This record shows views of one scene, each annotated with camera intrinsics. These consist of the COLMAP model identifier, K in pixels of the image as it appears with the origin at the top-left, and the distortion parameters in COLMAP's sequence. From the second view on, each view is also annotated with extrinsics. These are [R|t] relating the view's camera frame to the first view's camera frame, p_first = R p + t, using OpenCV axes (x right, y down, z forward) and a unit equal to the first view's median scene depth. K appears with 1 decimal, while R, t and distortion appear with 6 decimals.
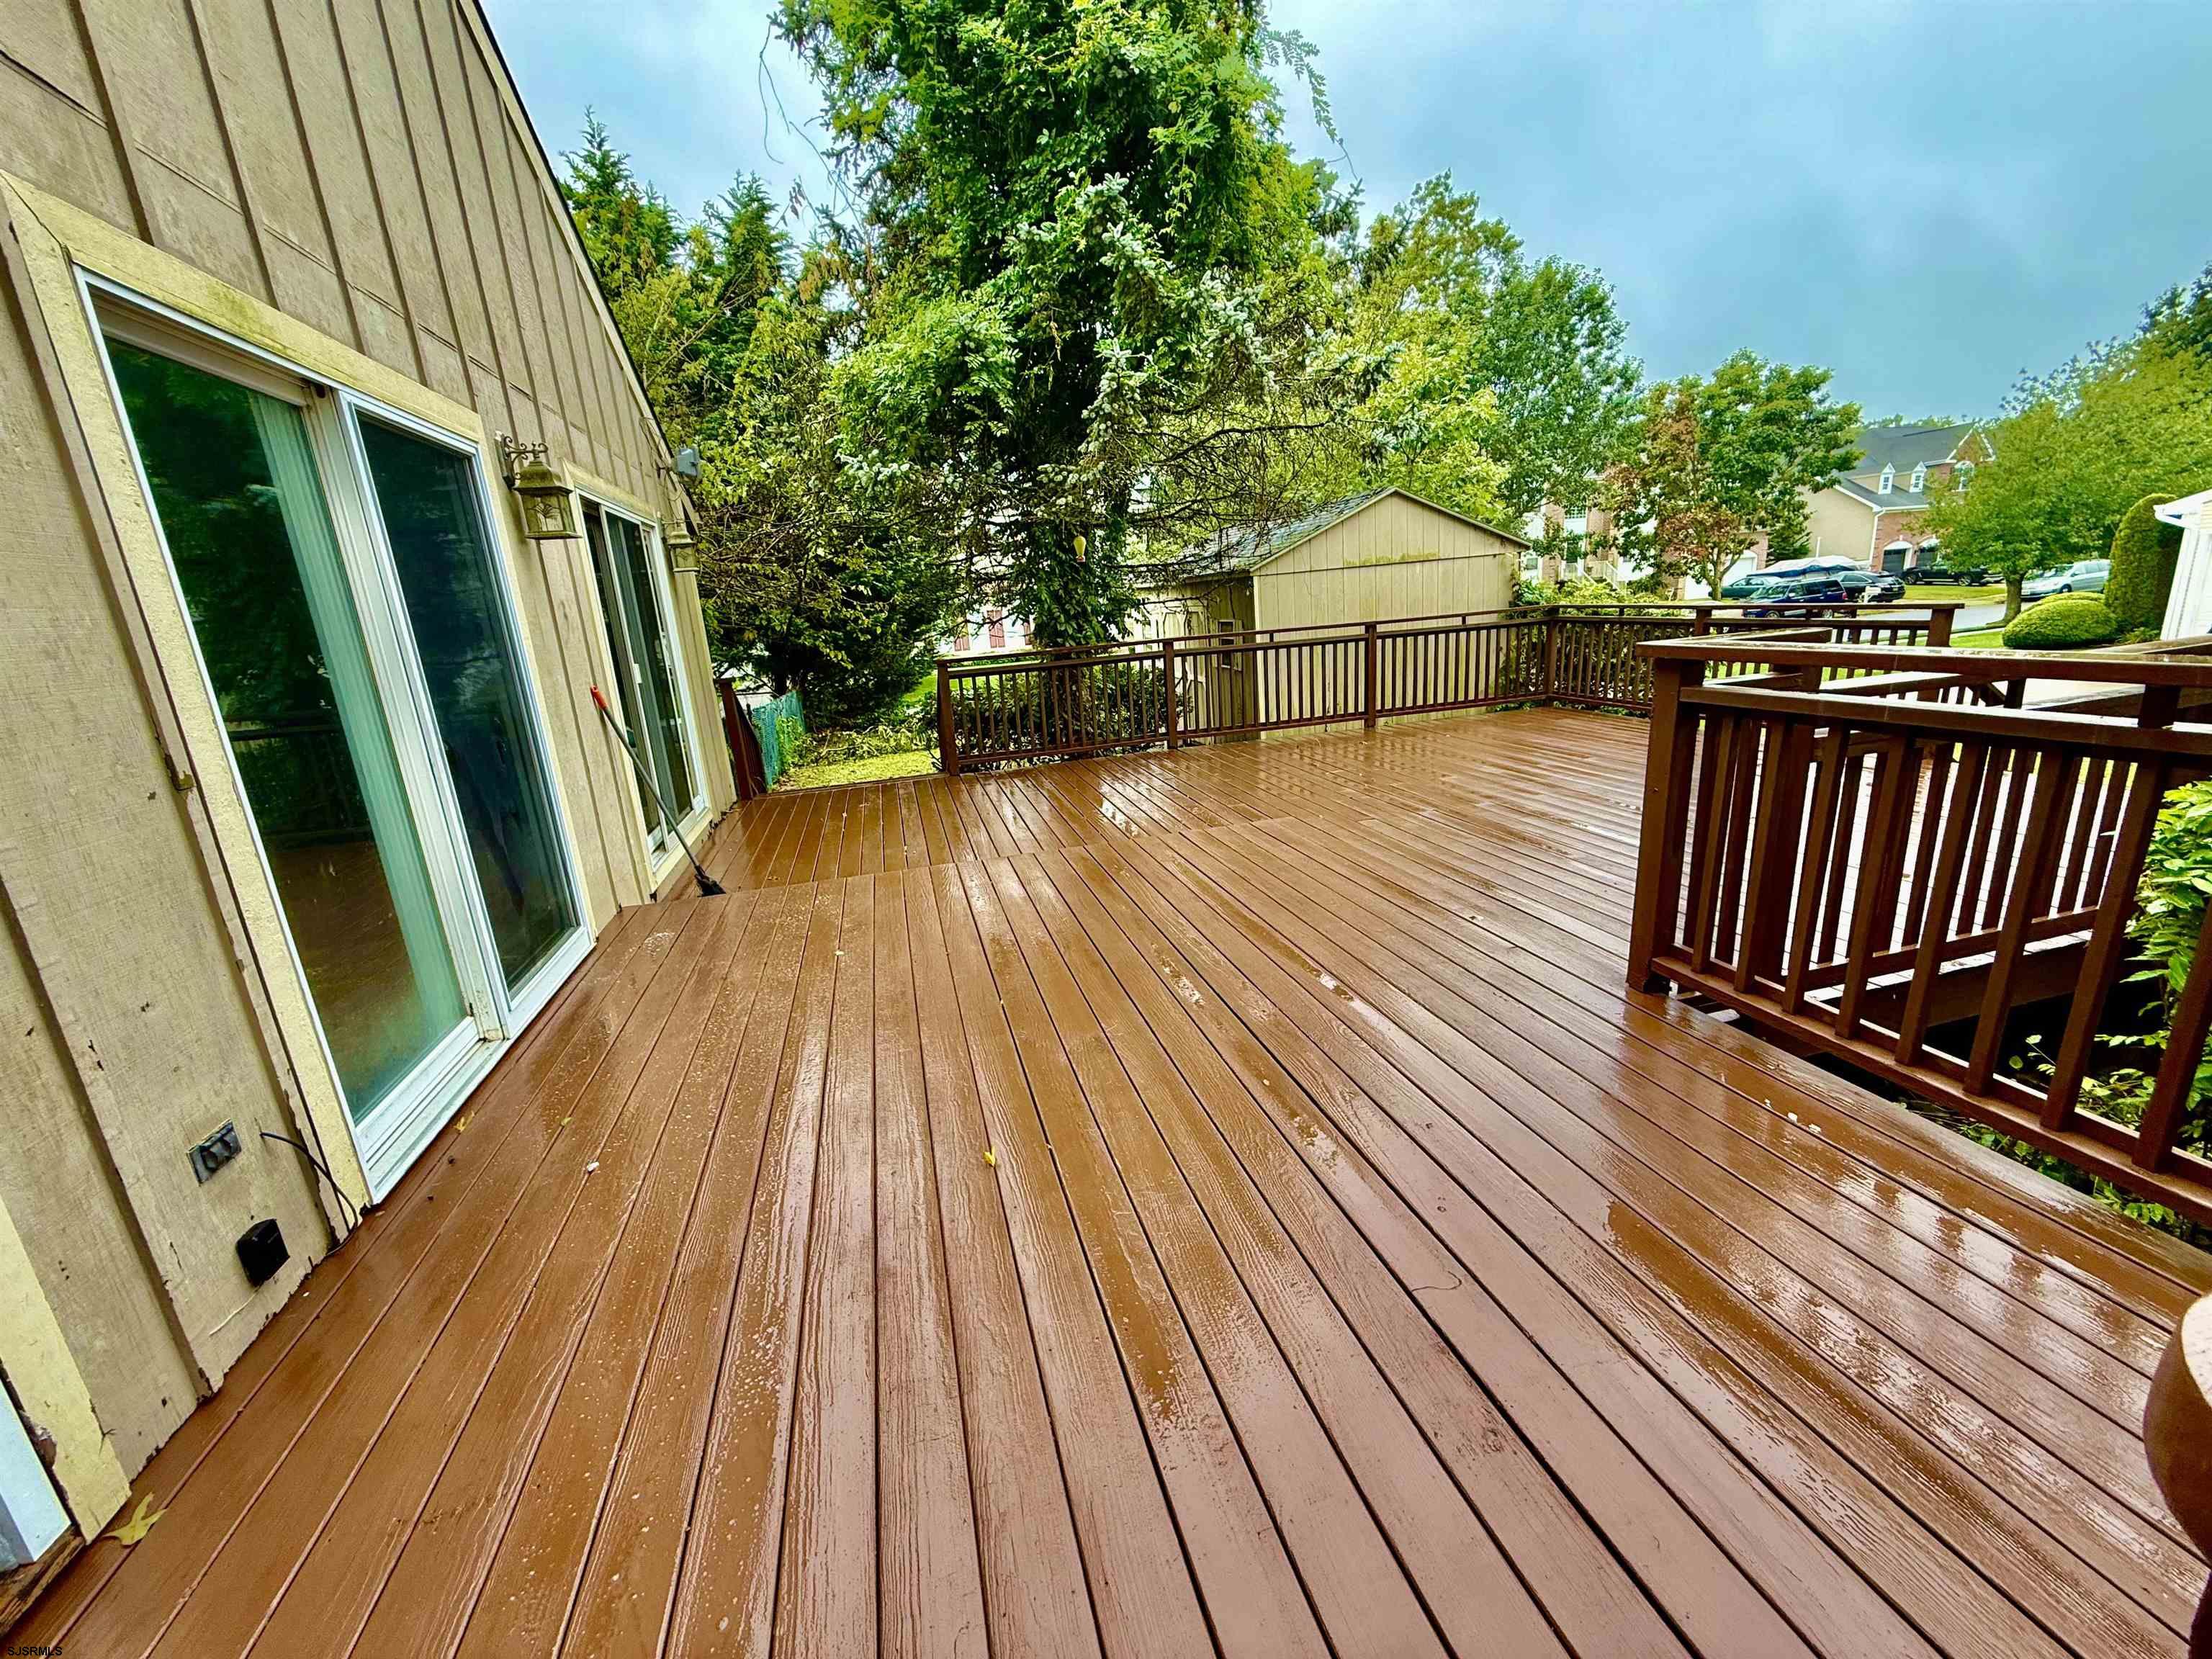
lens RADIAL K [[870.6, 0, 1101.3], [0, 870.6, 820.0], [0, 0, 1]] dist [-0.003014, -0.000036]
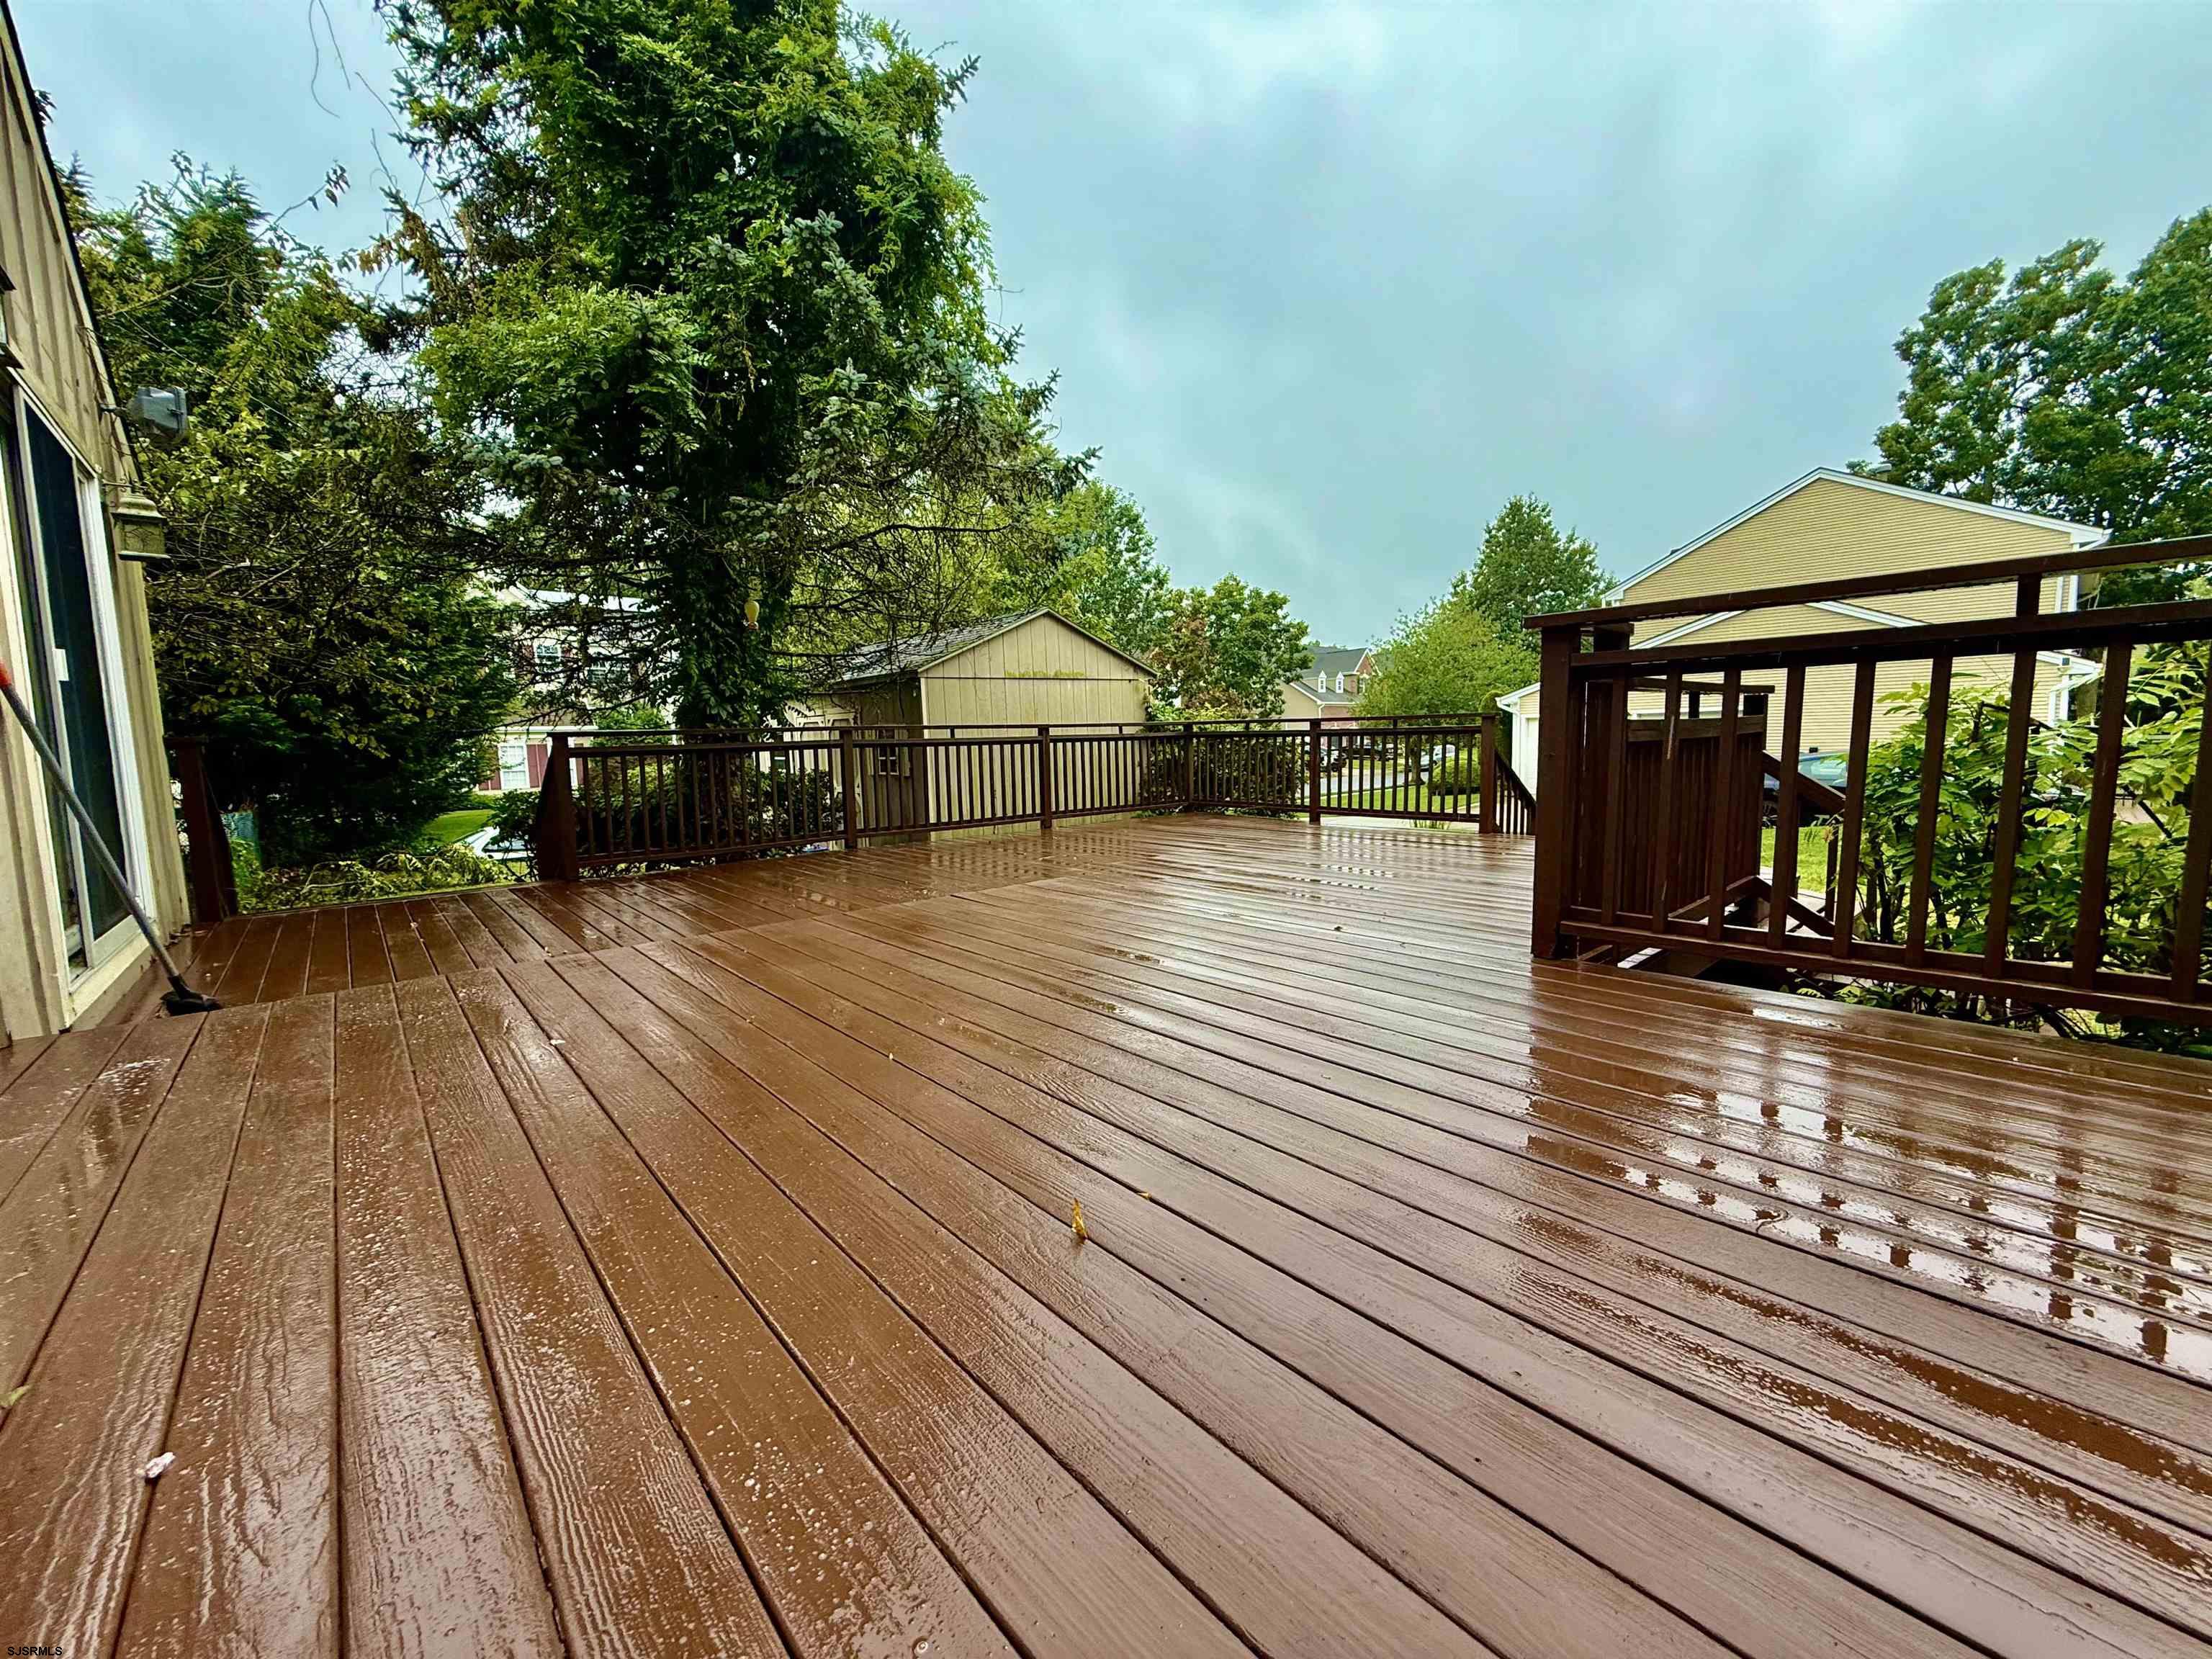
lens RADIAL K [[870.6, 0, 1101.3], [0, 870.6, 820.0], [0, 0, 1]] dist [-0.003014, -0.000036]
pose [[0.892151, 0.004139, 0.451717, -0.086847], [0.075116, 0.984677, -0.157378, 0.045873], [-0.445447, 0.174336, 0.878171, 0.092432]]
